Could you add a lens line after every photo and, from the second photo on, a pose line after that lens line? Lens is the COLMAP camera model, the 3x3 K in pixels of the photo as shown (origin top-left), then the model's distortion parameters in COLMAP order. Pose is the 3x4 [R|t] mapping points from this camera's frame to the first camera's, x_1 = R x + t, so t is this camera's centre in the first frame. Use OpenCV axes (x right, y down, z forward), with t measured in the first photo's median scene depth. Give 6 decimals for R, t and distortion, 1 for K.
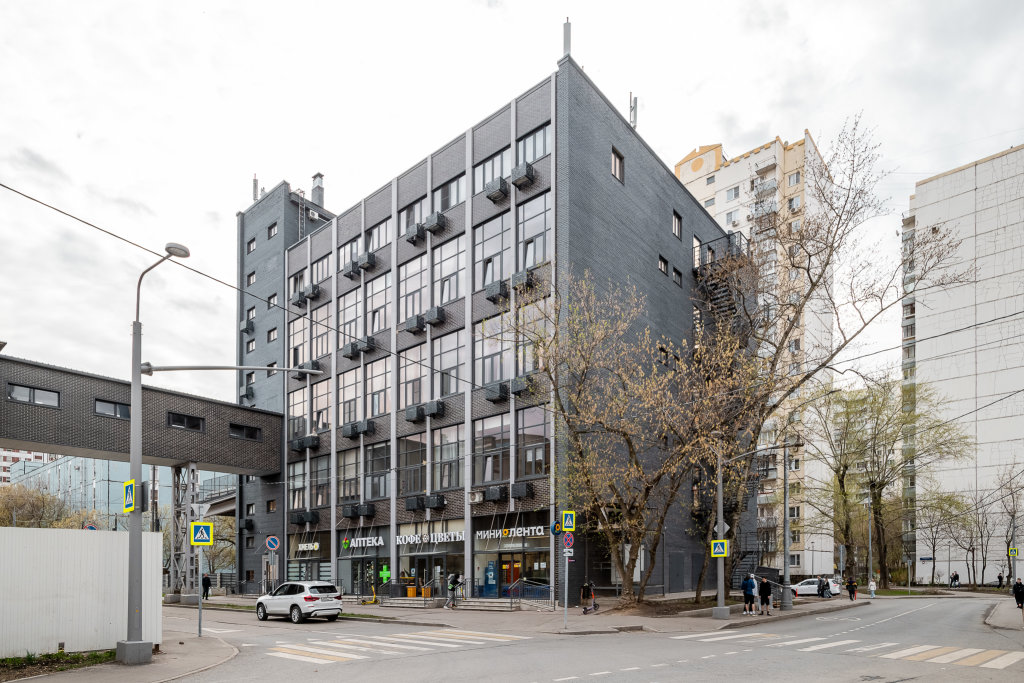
lens RADIAL K [[600.5, 0, 512.0], [0, 600.5, 365.0], [0, 0, 1]] dist [-0.003054, -0.000076]
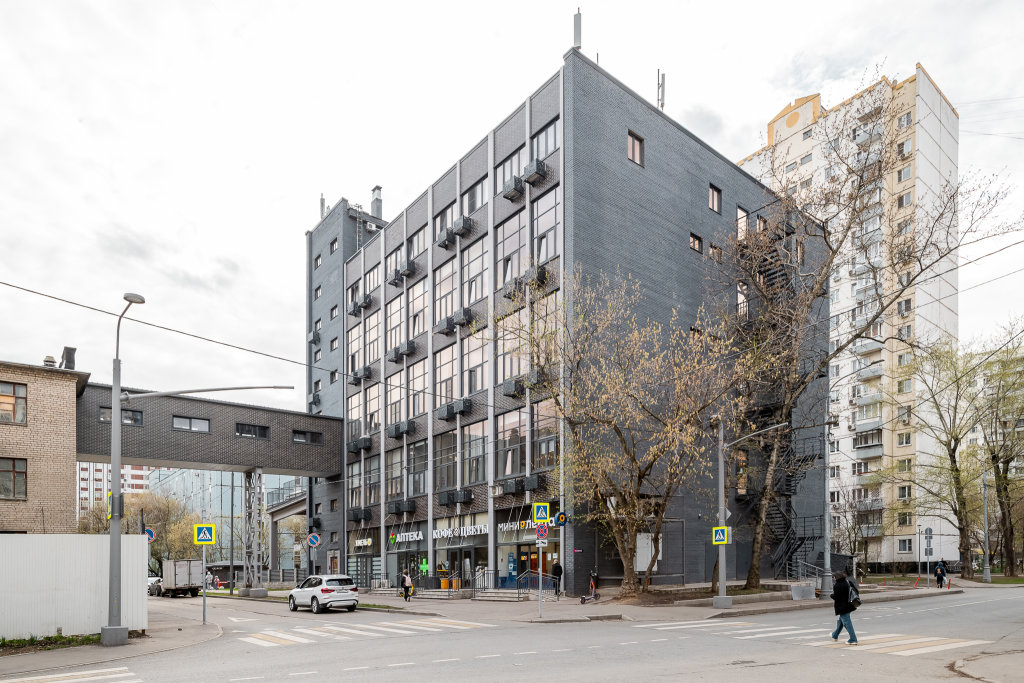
lens RADIAL K [[610.7, 0, 512.0], [0, 610.7, 341.5], [0, 0, 1]] dist [0.002038, 0.002395]
pose [[0.982535, -0.077446, -0.169194, 0.128983], [0.074494, 0.996939, -0.023734, -0.007103], [0.170514, 0.010715, 0.985297, -0.026556]]
